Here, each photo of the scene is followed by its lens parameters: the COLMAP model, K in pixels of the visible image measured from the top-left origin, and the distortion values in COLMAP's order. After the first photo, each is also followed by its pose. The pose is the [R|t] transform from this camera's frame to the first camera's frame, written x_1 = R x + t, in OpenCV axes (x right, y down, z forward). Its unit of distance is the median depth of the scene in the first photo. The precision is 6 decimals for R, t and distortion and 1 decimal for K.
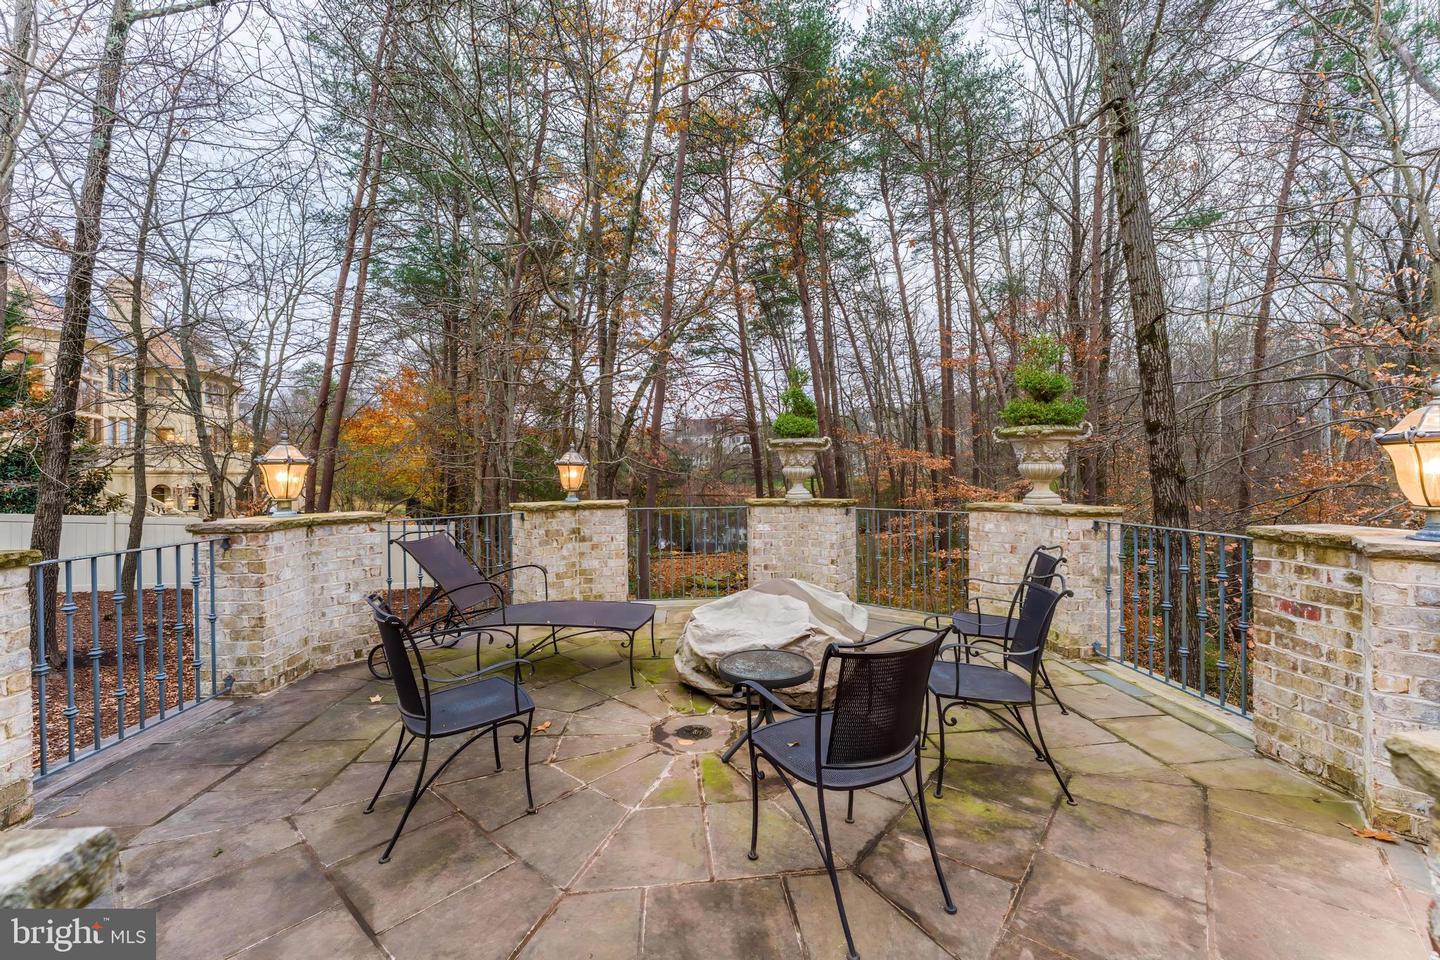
lens RADIAL K [[580.4, 0, 725.0], [0, 580.4, 477.0], [0, 0, 1]] dist [-0.000257, -0.000203]
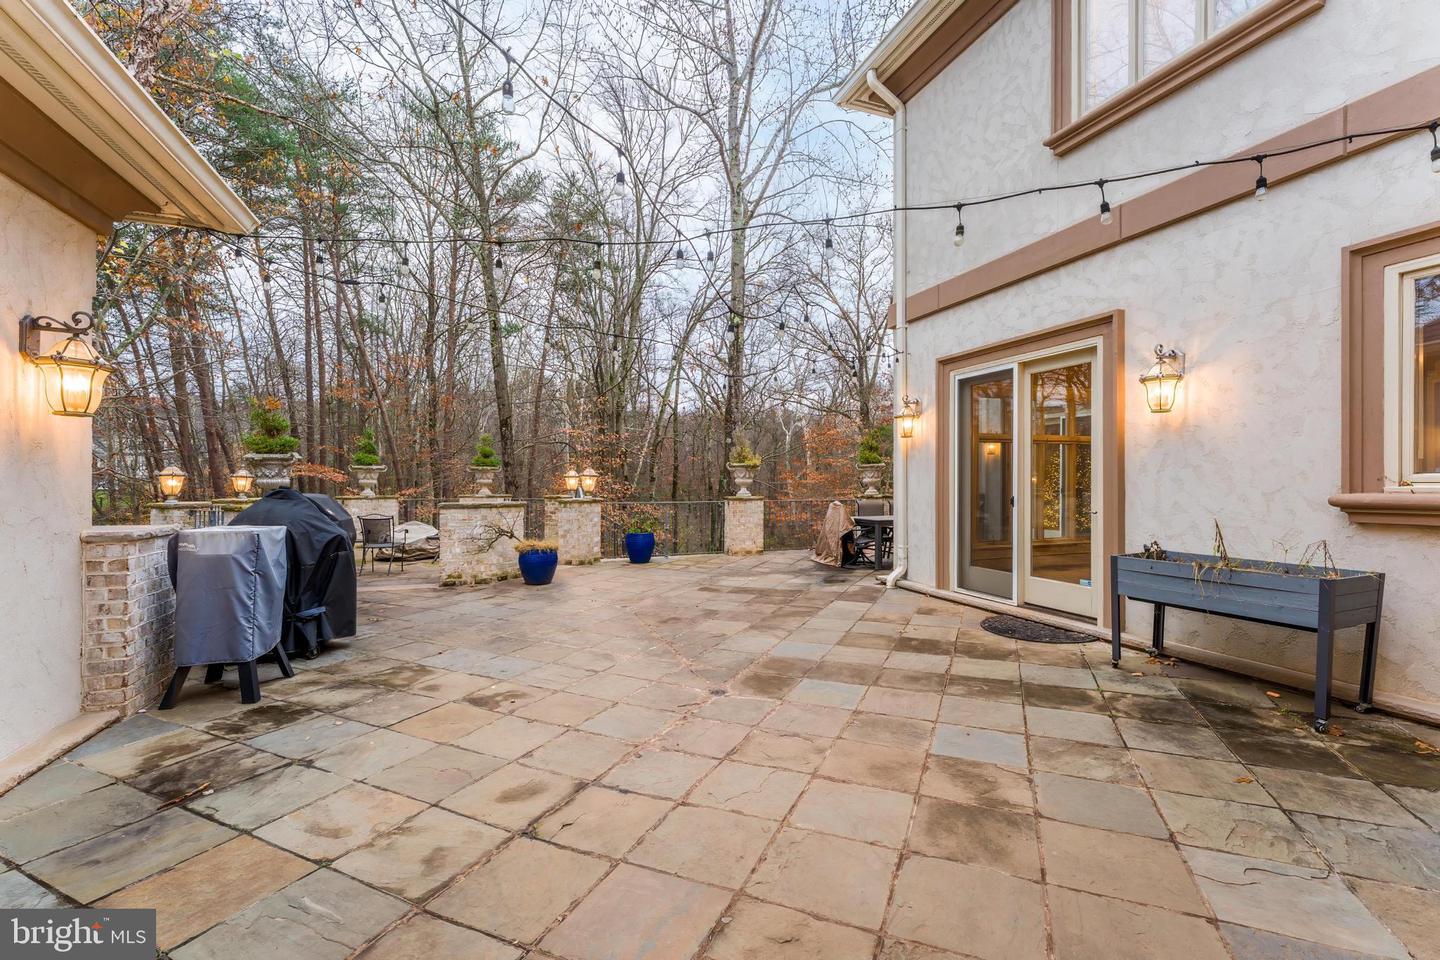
lens RADIAL K [[580.4, 0, 725.0], [0, 580.4, 477.0], [0, 0, 1]] dist [-0.000257, -0.000203]
pose [[0.490684, 0.014815, 0.871212, -0.840228], [0.008881, 0.999718, -0.022002, 0.022057], [-0.871292, 0.018533, 0.490414, -0.878615]]
